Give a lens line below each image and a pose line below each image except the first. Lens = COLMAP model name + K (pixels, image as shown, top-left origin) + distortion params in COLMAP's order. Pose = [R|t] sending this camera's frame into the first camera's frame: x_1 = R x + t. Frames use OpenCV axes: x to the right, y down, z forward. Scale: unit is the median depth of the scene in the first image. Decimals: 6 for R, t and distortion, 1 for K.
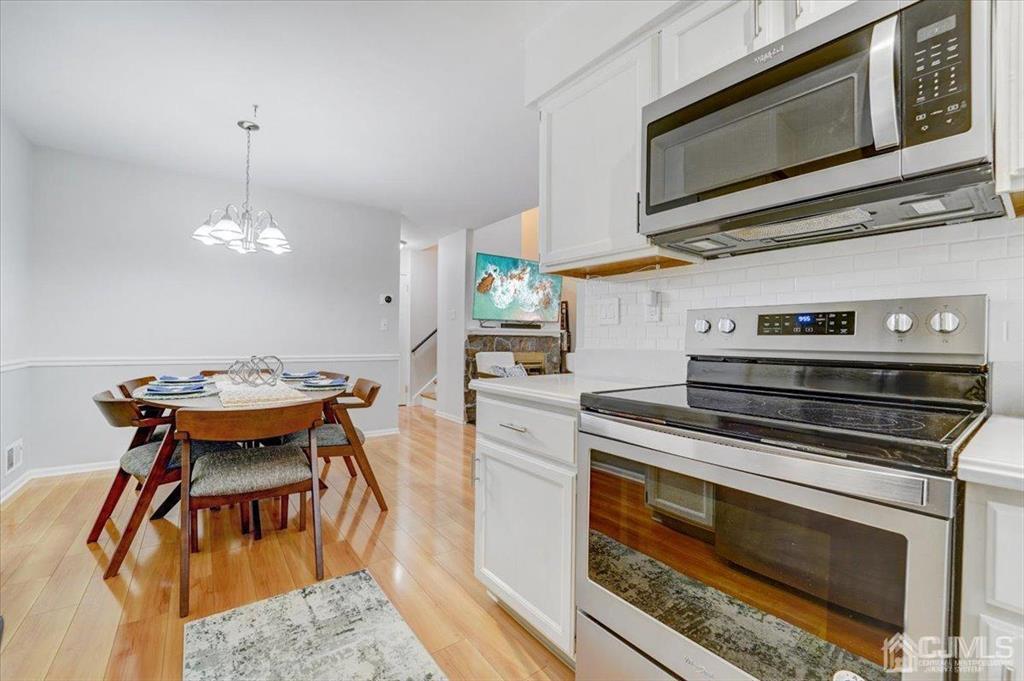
lens RADIAL K [[425.0, 0, 514.1], [0, 425.0, 336.7], [0, 0, 1]] dist [-0.018629, -0.000618]
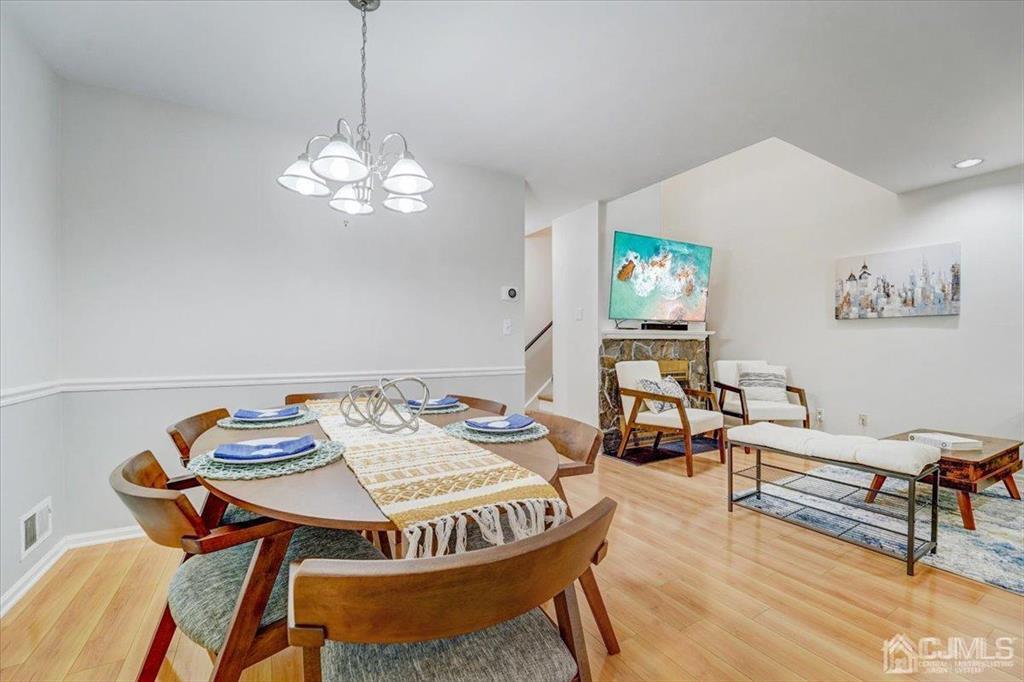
lens RADIAL K [[429.0, 0, 513.0], [0, 429.0, 345.4], [0, 0, 1]] dist [-0.019517, -0.000163]
pose [[0.993662, -0.013525, -0.111595, -0.186795], [0.014485, 0.999865, 0.007799, -0.001198], [0.111474, -0.009366, 0.993723, 0.216768]]
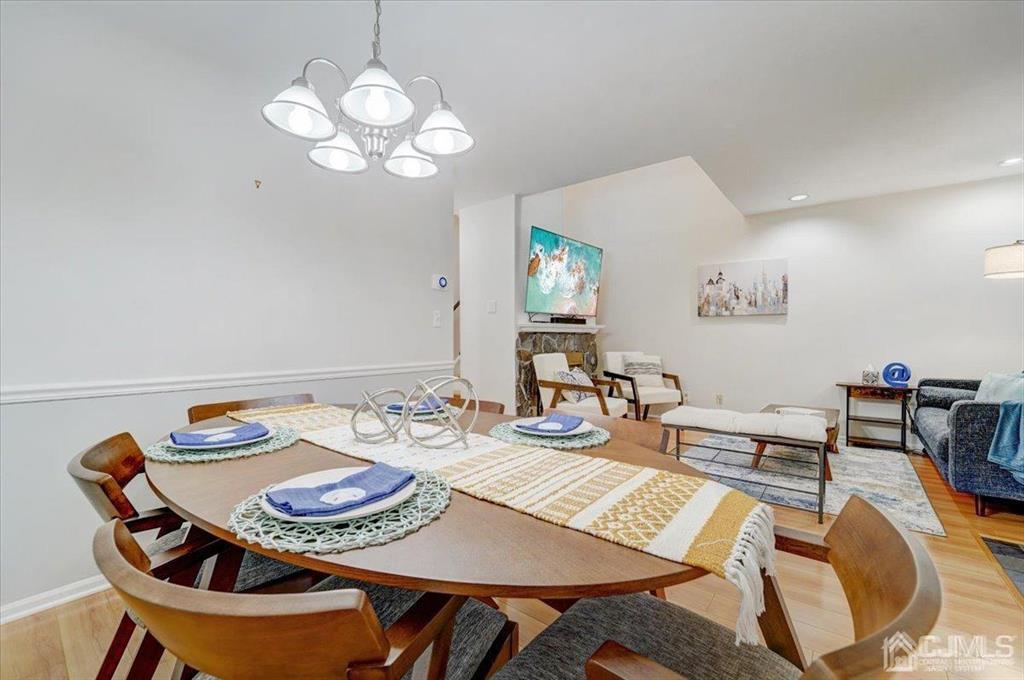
lens RADIAL K [[425.0, 0, 514.1], [0, 425.0, 336.2], [0, 0, 1]] dist [-0.018629, -0.000618]
pose [[0.967246, -0.013950, 0.253459, -0.318313], [0.012564, 0.999896, 0.007088, -0.002496], [-0.253531, -0.003671, 0.967320, 0.262151]]
